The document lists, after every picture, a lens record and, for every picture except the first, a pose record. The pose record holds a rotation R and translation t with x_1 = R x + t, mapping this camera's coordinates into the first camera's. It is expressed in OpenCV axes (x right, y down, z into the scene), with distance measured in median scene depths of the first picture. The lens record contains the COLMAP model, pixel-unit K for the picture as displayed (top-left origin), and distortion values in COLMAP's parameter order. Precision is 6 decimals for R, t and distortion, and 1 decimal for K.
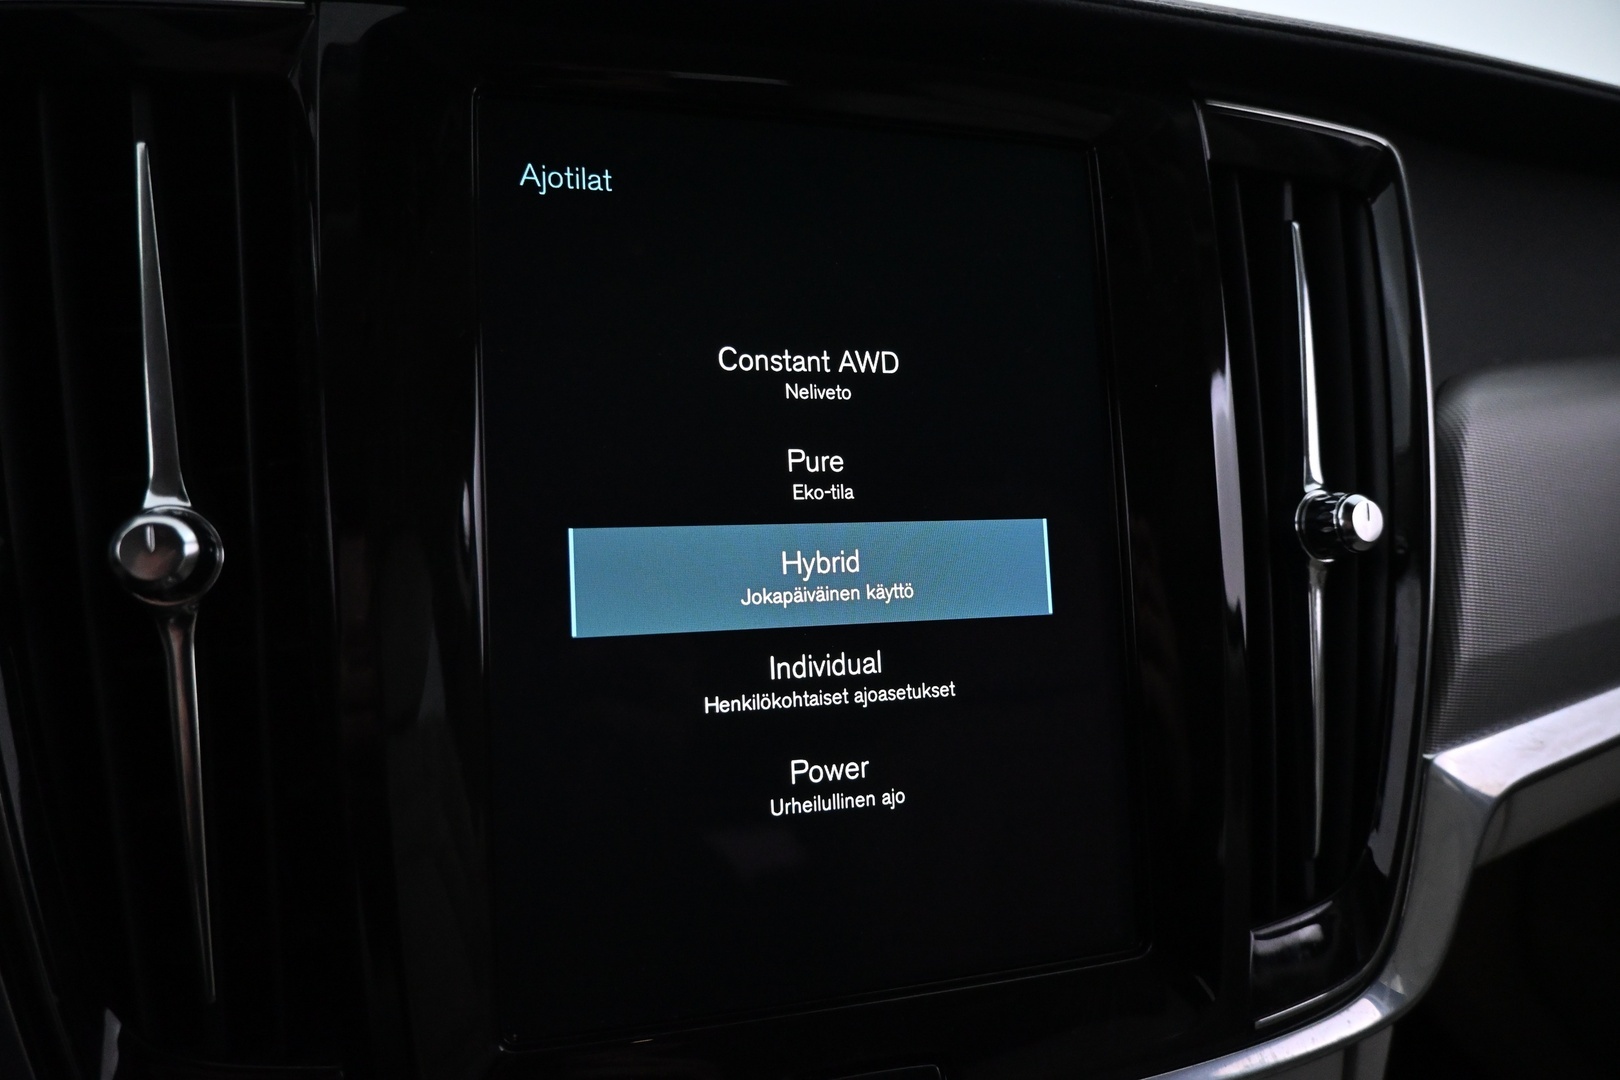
lens RADIAL K [[1078.7, 0, 810.0], [0, 1078.7, 540.0], [0, 0, 1]] dist [-0.008281, -0.002523]
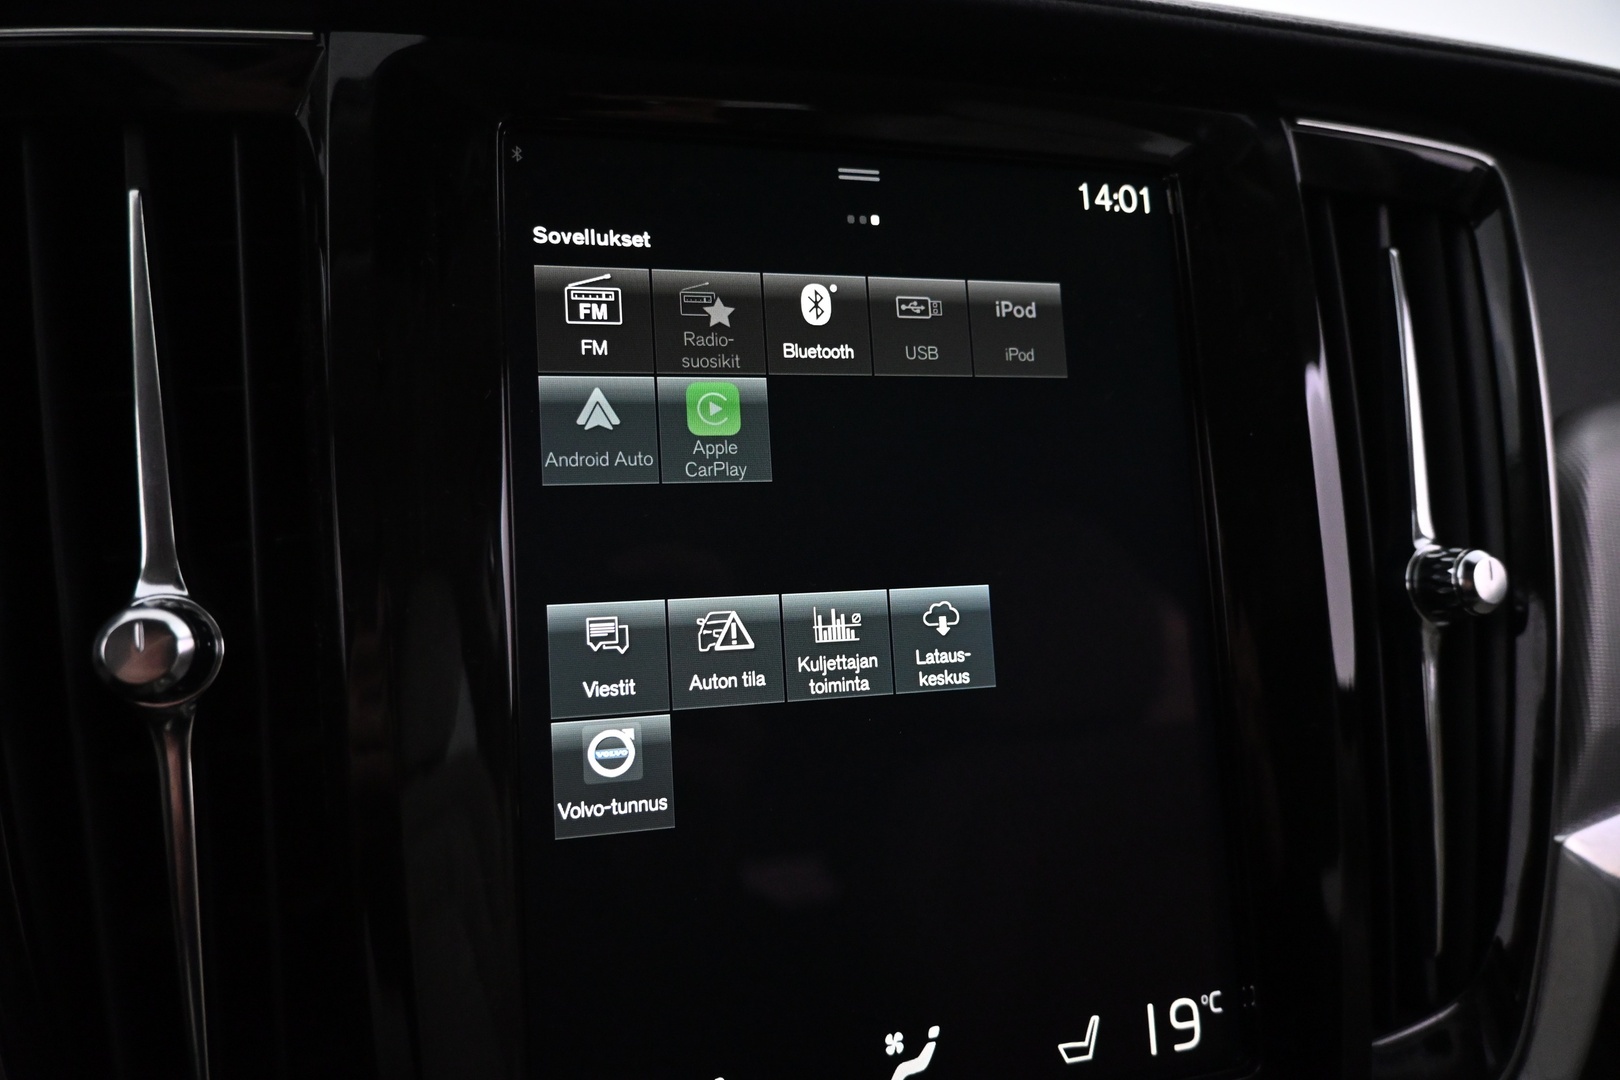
lens RADIAL K [[1078.7, 0, 810.0], [0, 1078.7, 540.0], [0, 0, 1]] dist [-0.008281, -0.002523]
pose [[0.999669, -0.011678, -0.022946, -0.028227], [0.011276, 0.999782, -0.017556, -0.041461], [0.023146, 0.017292, 0.999583, 0.088296]]
